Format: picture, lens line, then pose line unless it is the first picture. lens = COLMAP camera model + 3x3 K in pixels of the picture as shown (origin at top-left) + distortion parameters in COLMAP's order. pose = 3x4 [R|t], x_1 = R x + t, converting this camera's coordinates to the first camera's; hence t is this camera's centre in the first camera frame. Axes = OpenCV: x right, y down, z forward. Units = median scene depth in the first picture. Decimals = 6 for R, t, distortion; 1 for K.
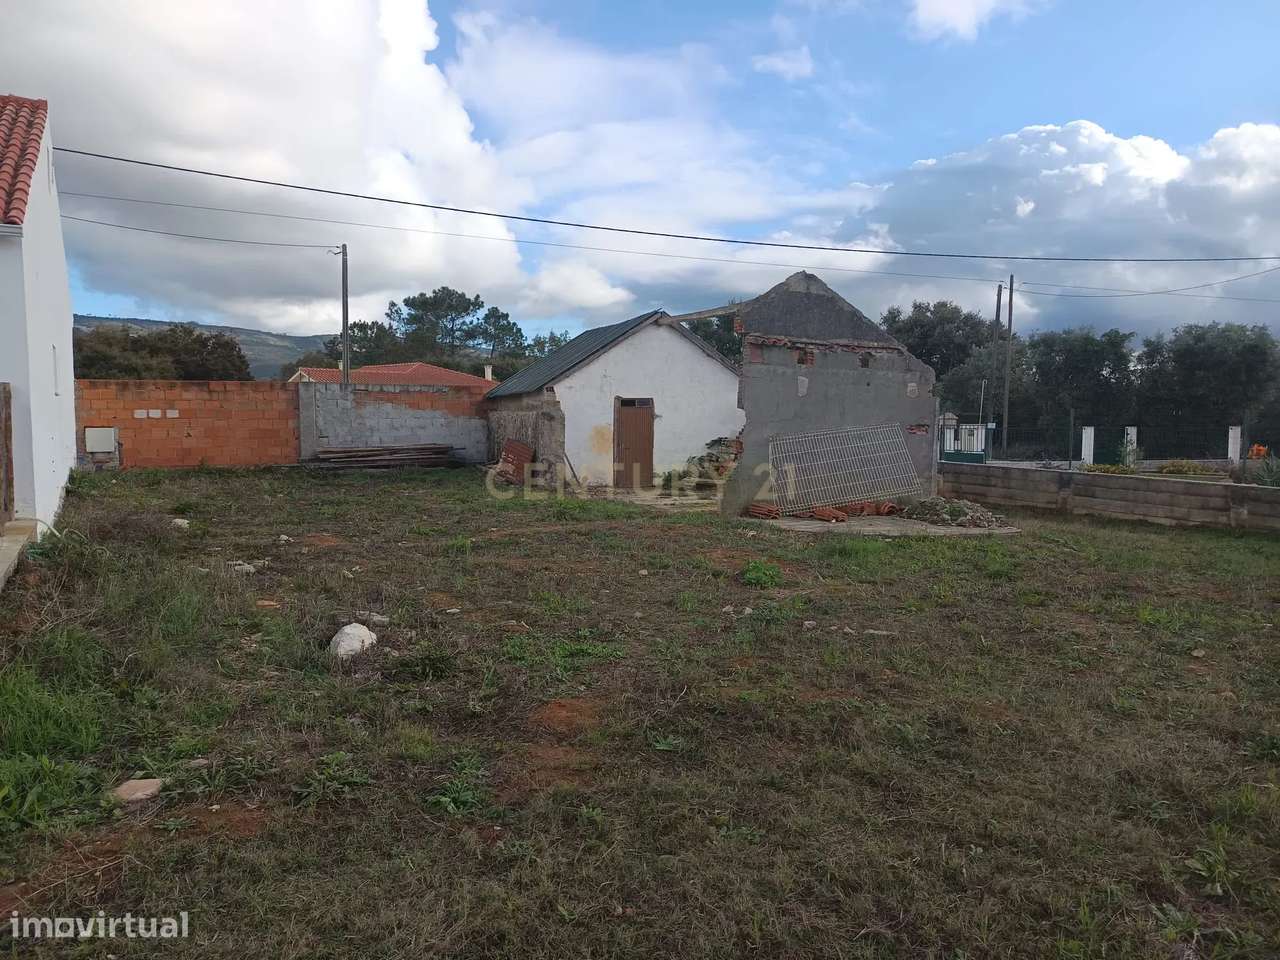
lens RADIAL K [[846.8, 0, 639.3], [0, 846.8, 481.2], [0, 0, 1]] dist [0.102345, -0.149583]
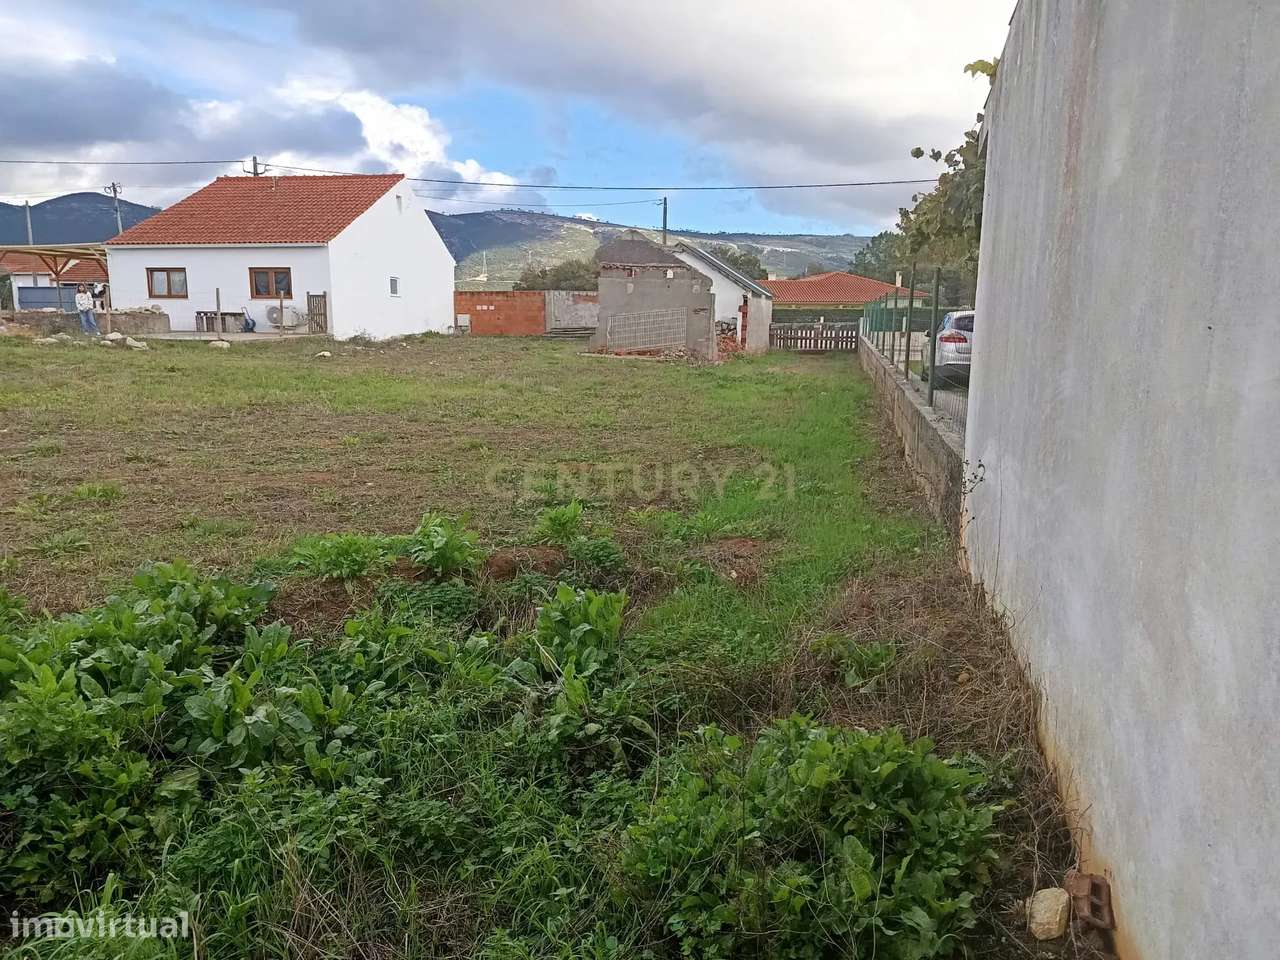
lens RADIAL K [[856.9, 0, 641.7], [0, 856.9, 479.4], [0, 0, 1]] dist [0.043558, -0.045491]
pose [[0.788443, 0.119172, -0.603453, 0.891968], [-0.059475, 0.991226, 0.118043, 0.056339], [0.612226, -0.057179, 0.788613, -0.363865]]
